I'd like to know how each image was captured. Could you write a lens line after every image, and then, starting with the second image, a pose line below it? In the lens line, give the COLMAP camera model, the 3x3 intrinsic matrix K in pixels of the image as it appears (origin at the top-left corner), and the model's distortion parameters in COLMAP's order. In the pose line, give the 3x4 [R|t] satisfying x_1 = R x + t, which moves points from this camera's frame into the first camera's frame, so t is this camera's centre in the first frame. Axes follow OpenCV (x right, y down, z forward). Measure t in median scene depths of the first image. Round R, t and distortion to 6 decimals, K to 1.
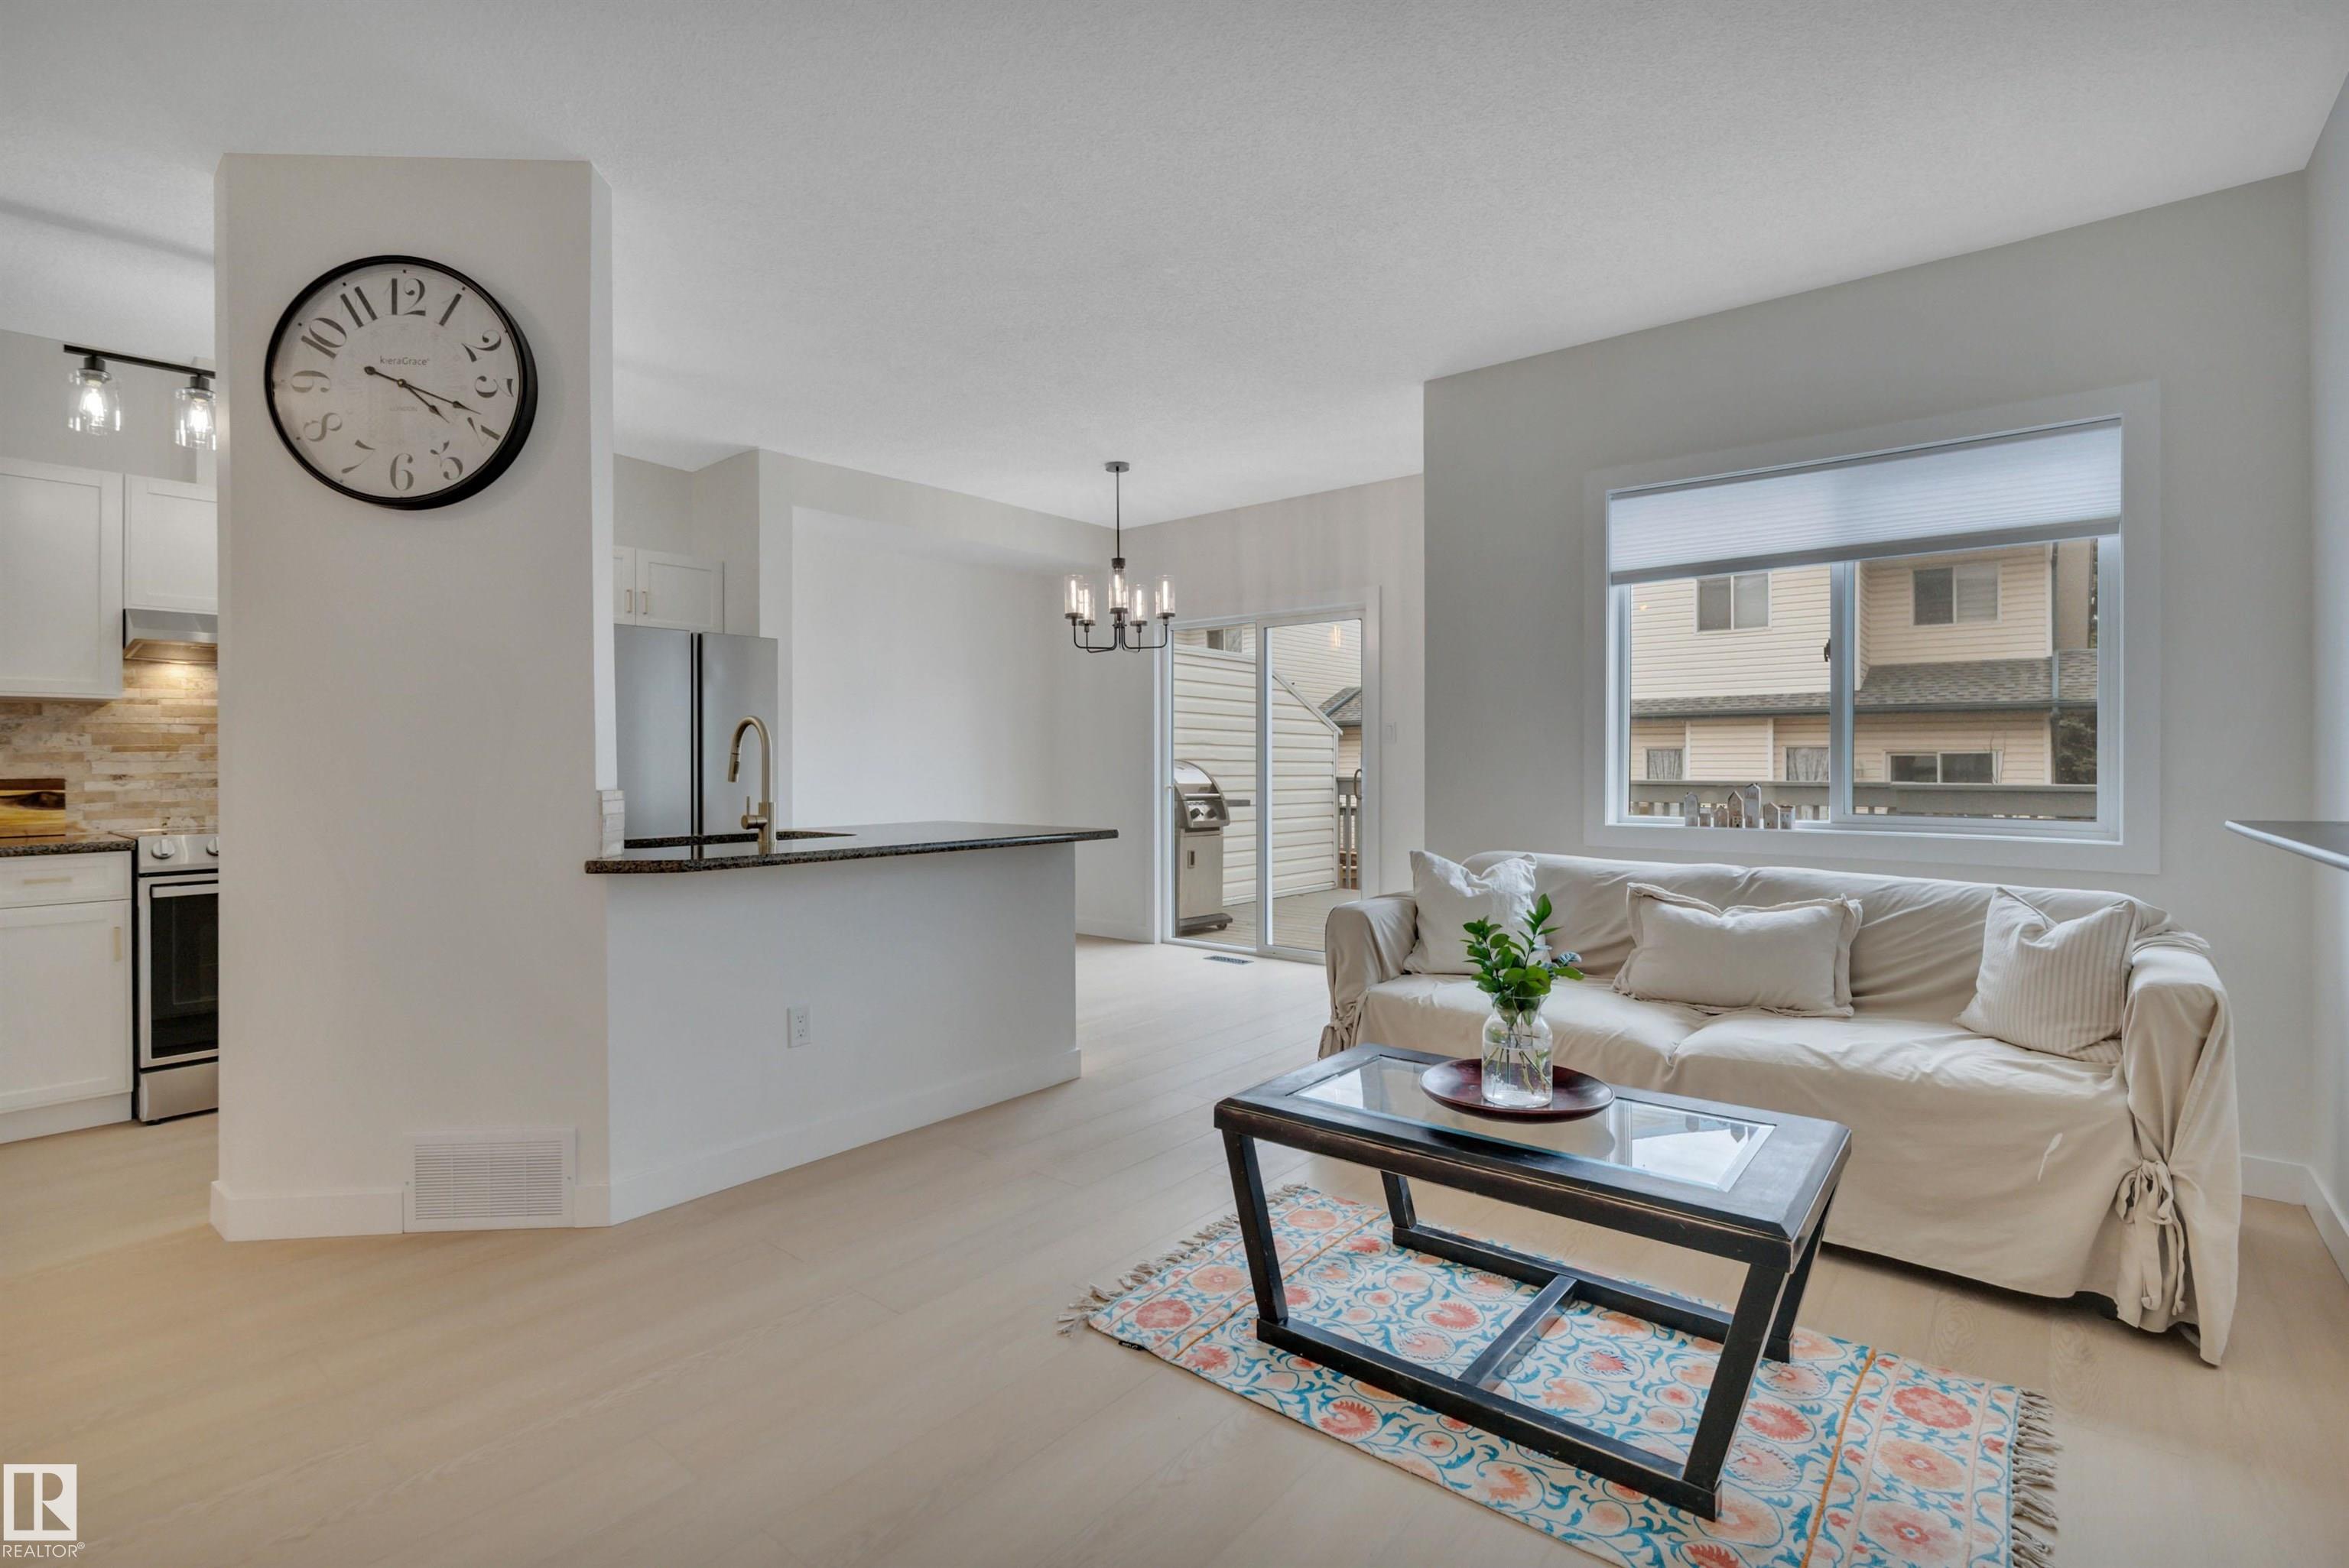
lens RADIAL K [[1079.3, 0, 1164.1], [0, 1079.3, 760.2], [0, 0, 1]] dist [-0.017786, 0.000459]
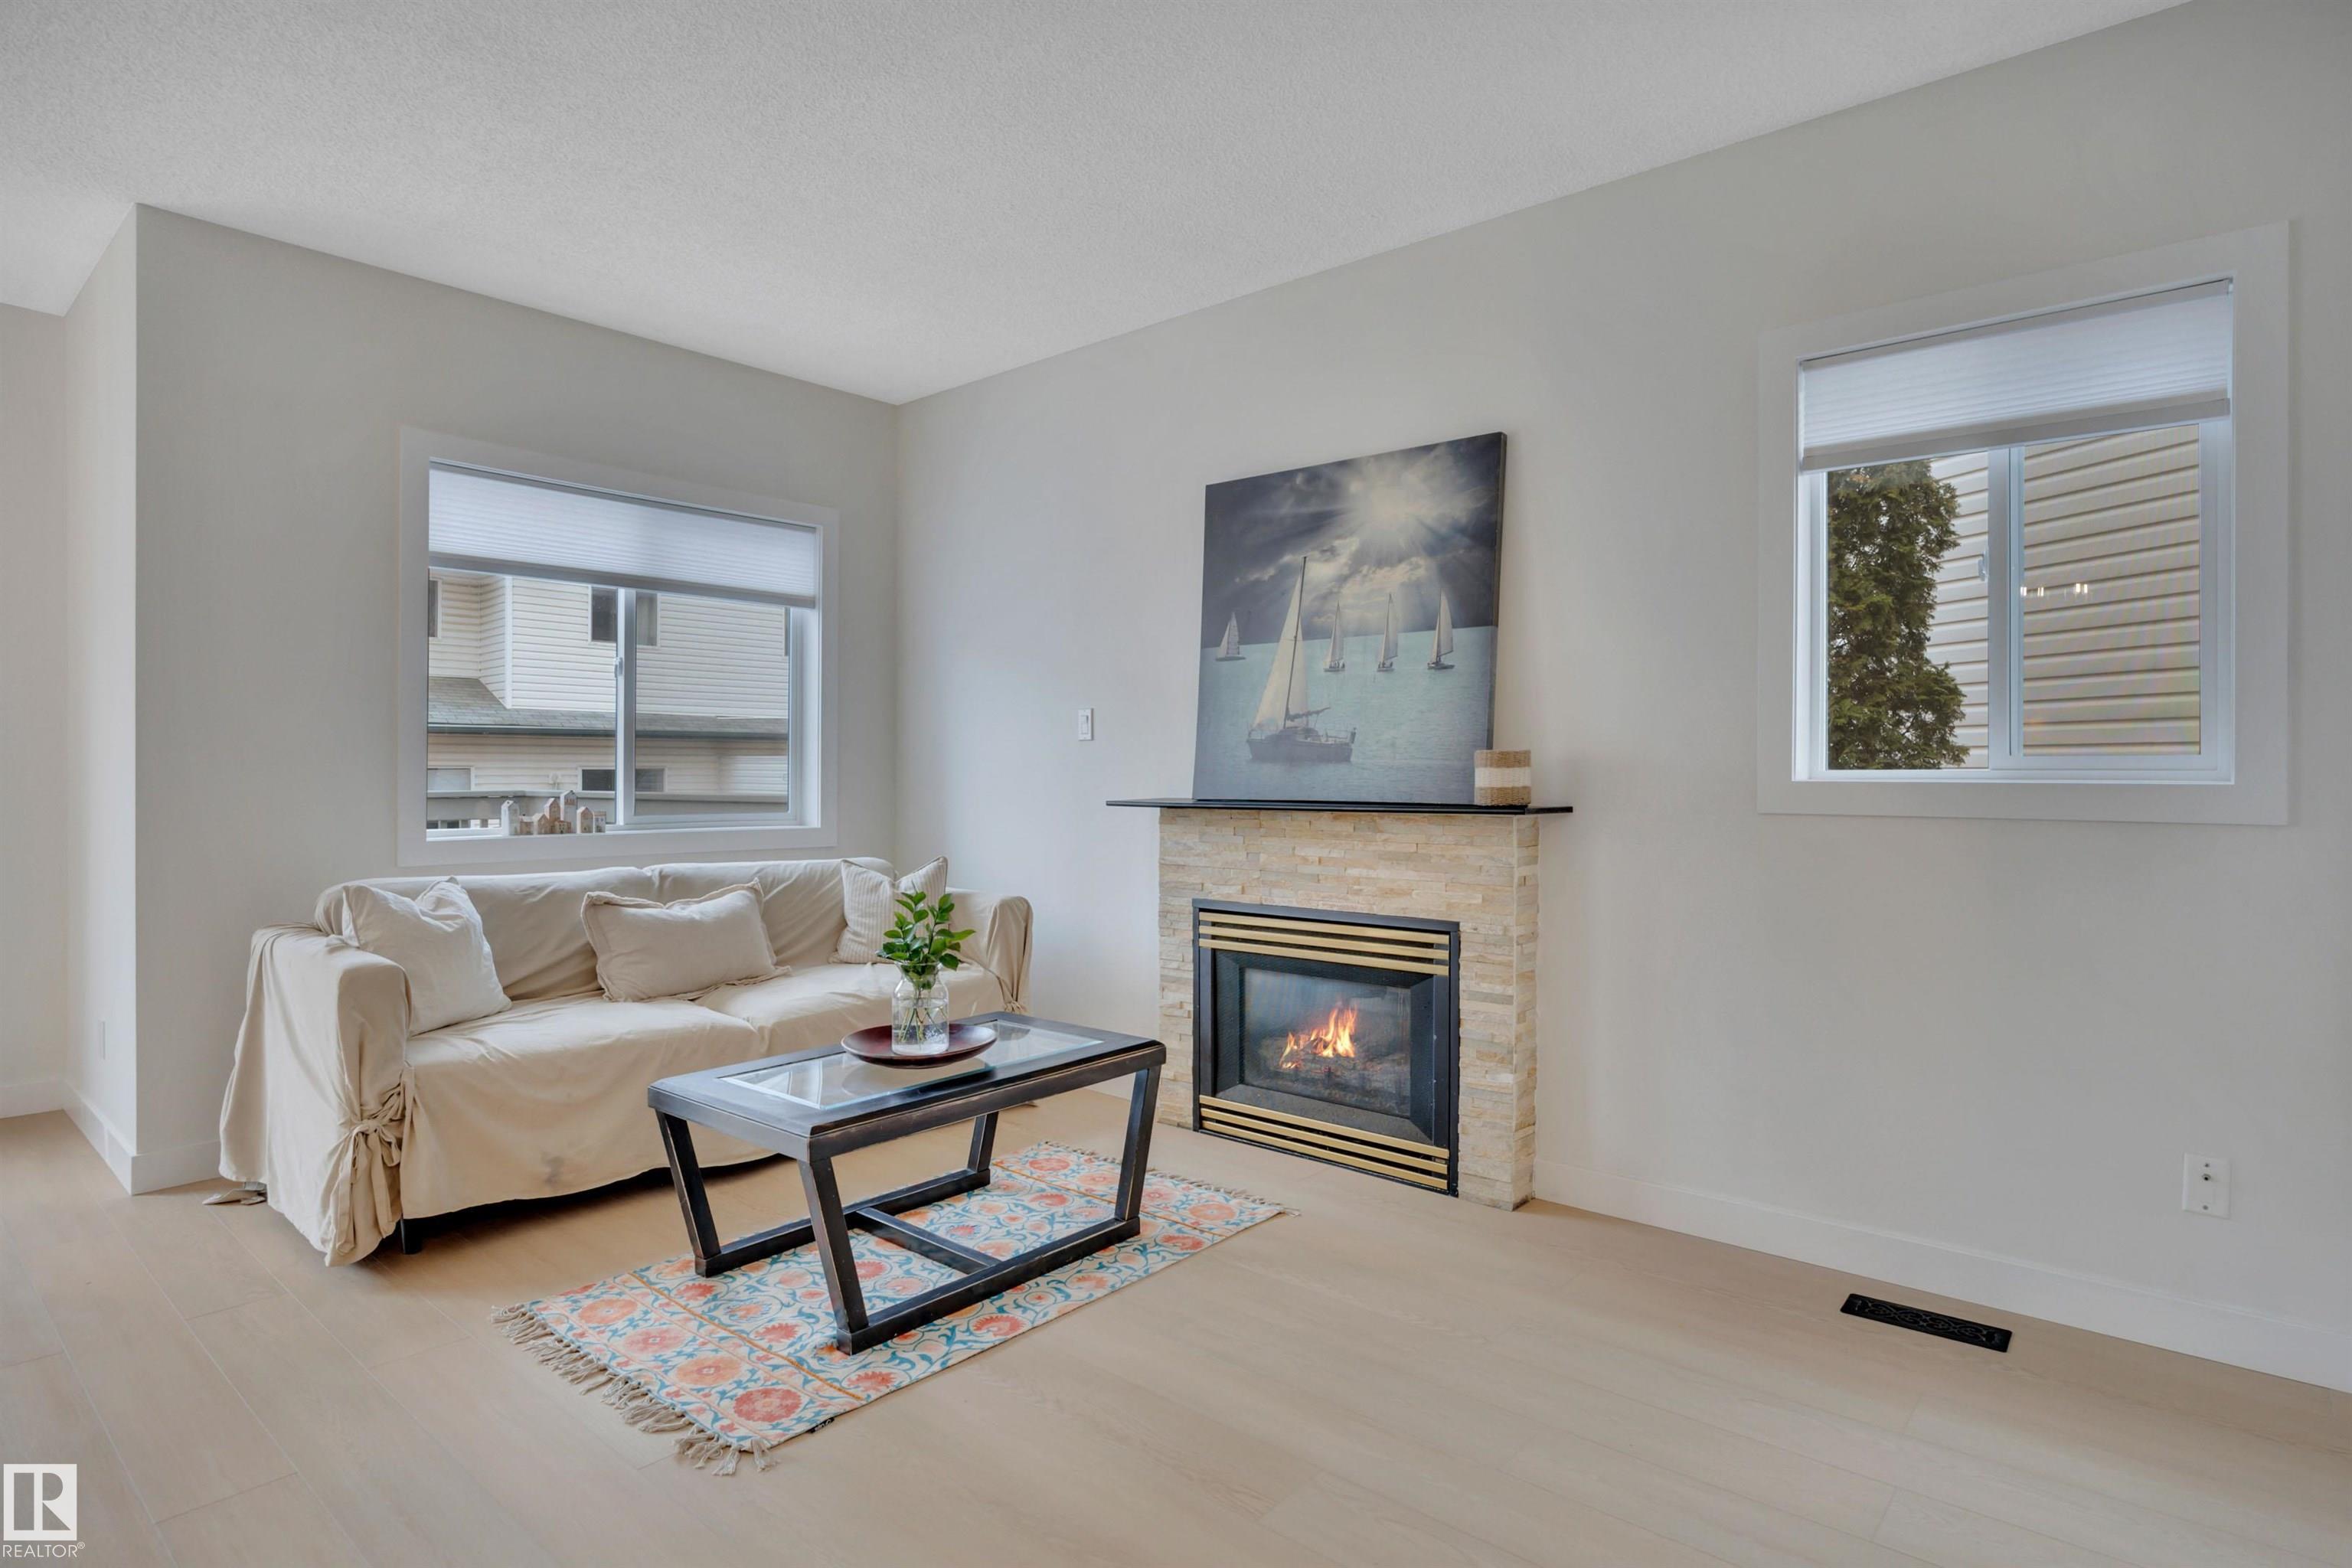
lens RADIAL K [[1213.8, 0, 1172.5], [0, 1213.8, 780.5], [0, 0, 1]] dist [-0.017474, -0.001379]
pose [[0.025558, -0.003897, 0.999666, -0.655389], [-0.002411, 0.999989, 0.003960, 0.006896], [-0.999670, -0.002511, 0.025549, 0.444926]]
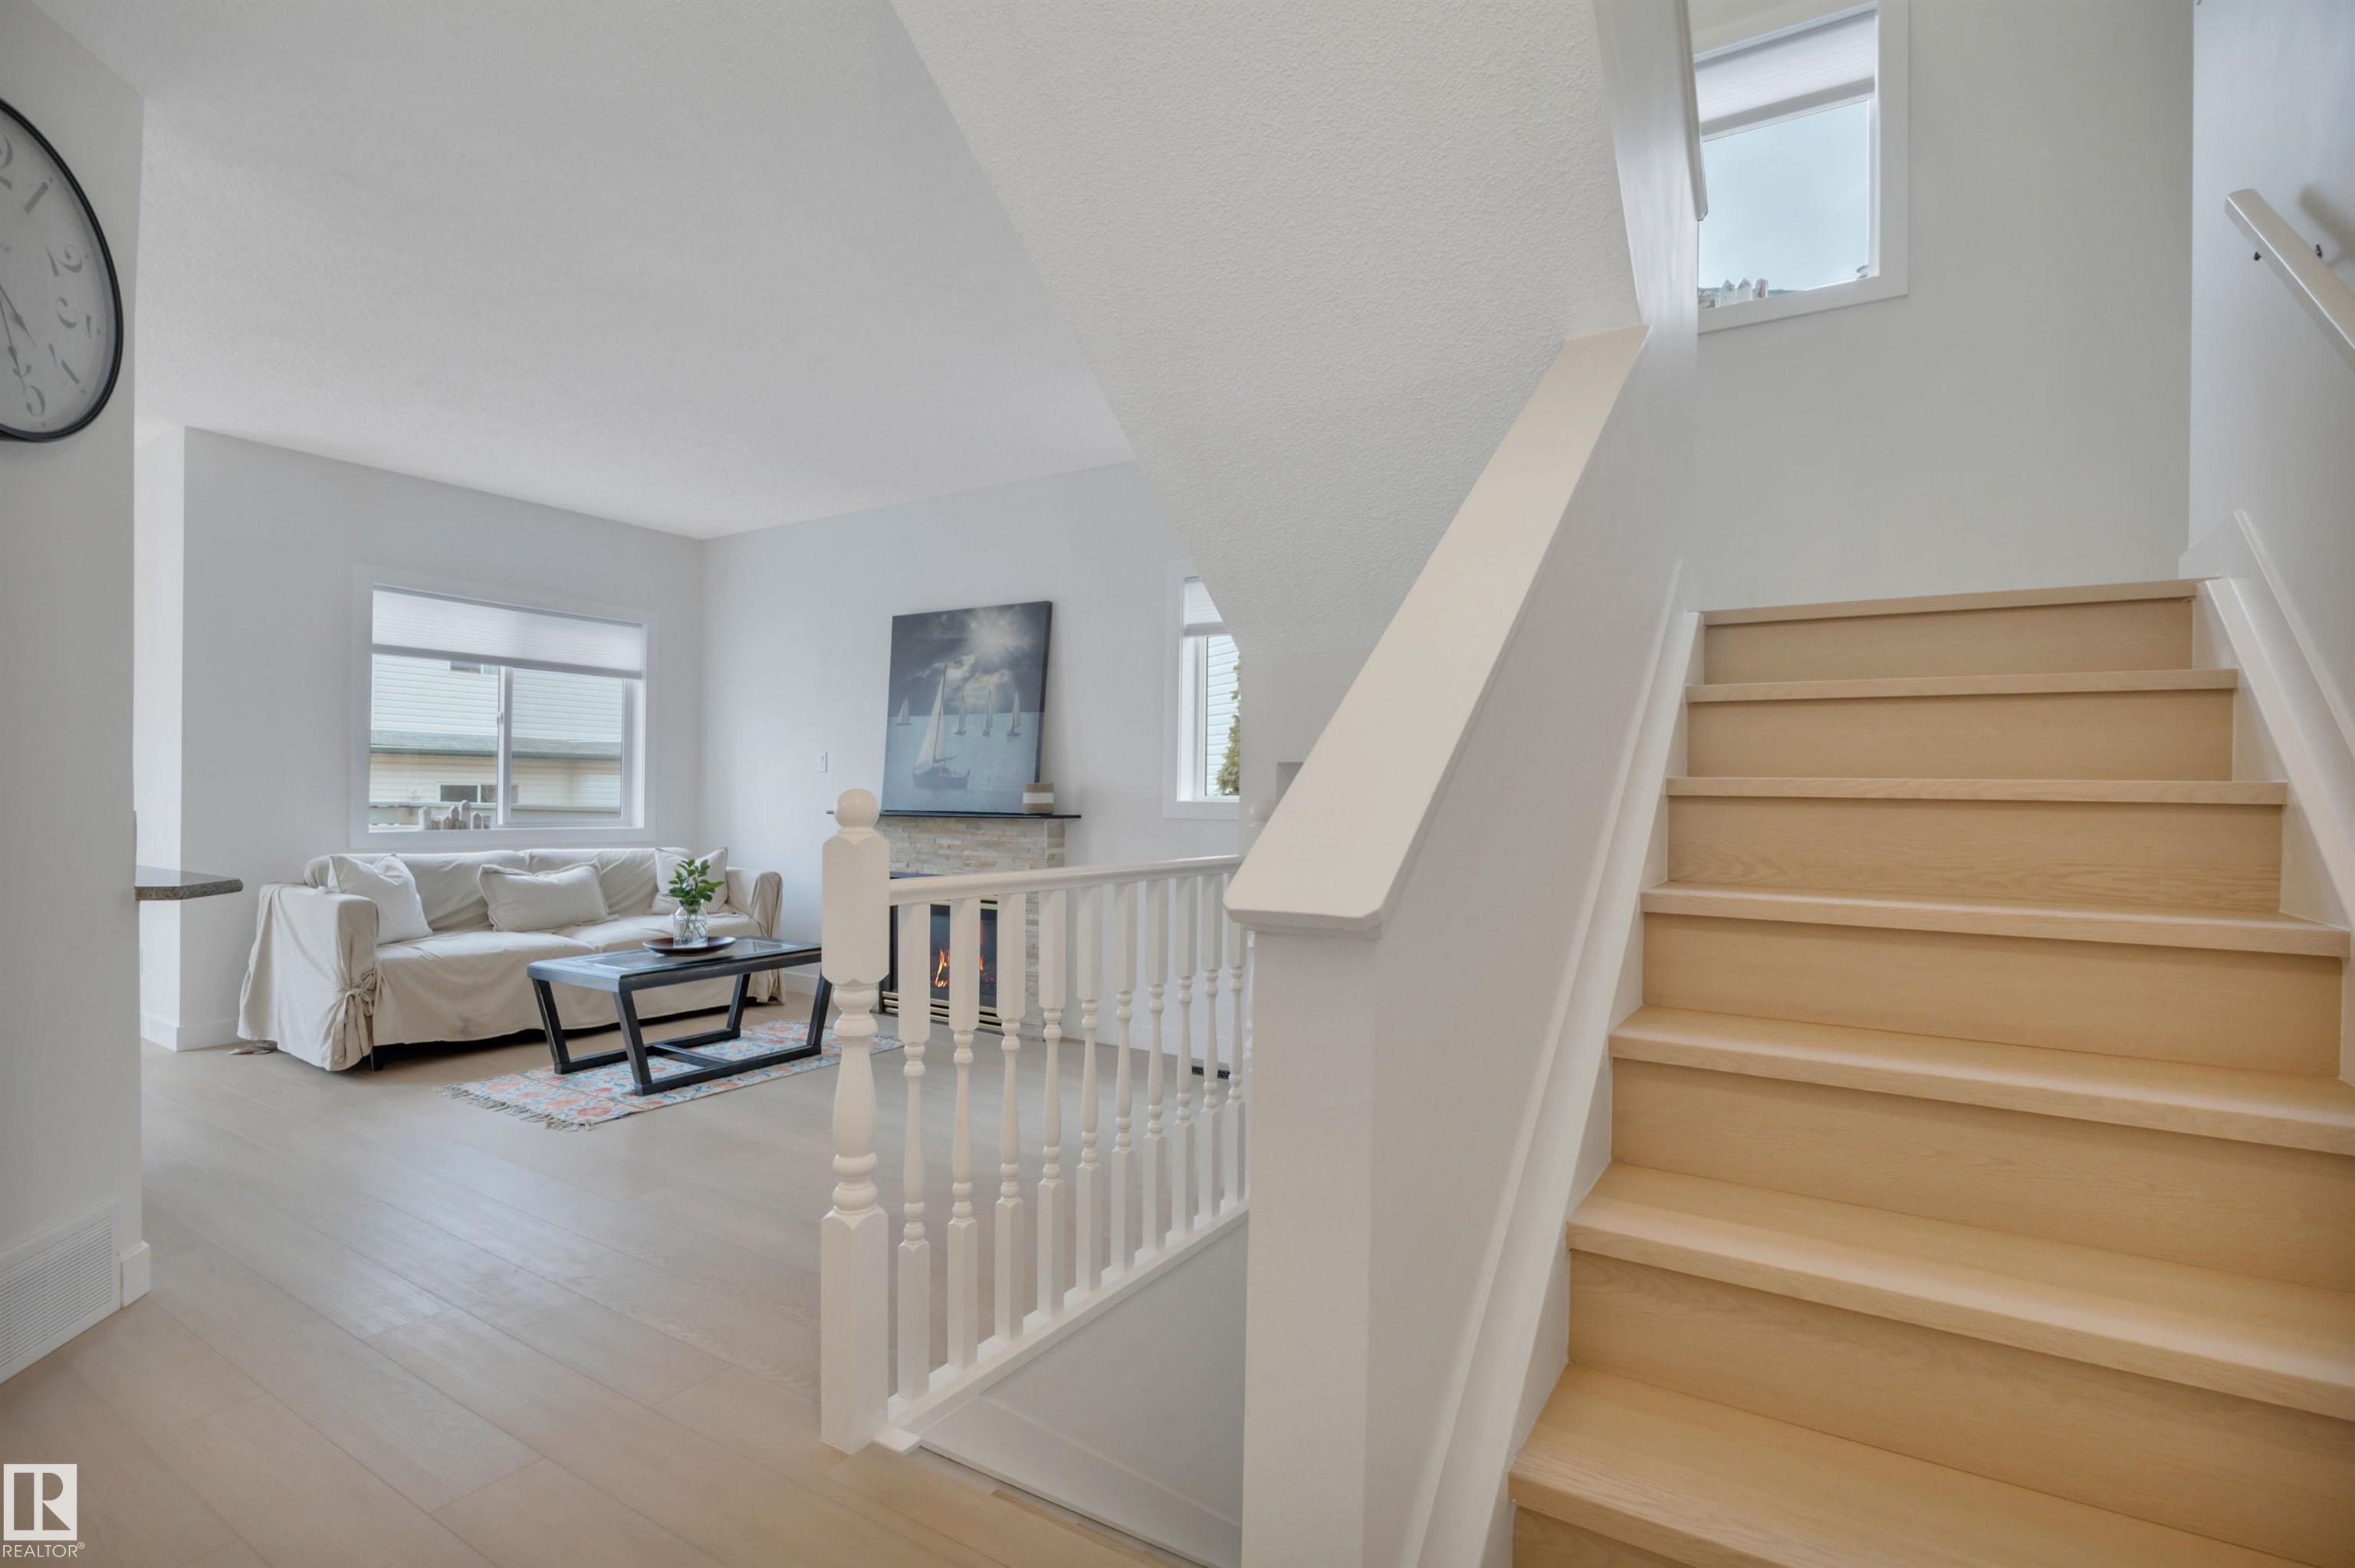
lens RADIAL K [[1082.0, 0, 1161.3], [0, 1082.0, 804.3], [0, 0, 1]] dist [-0.017786, 0.000459]
pose [[-0.118210, -0.007166, 0.992963, -1.227773], [-0.013122, 0.999898, 0.005654, 0.005229], [-0.992902, -0.012361, -0.118292, 0.215478]]
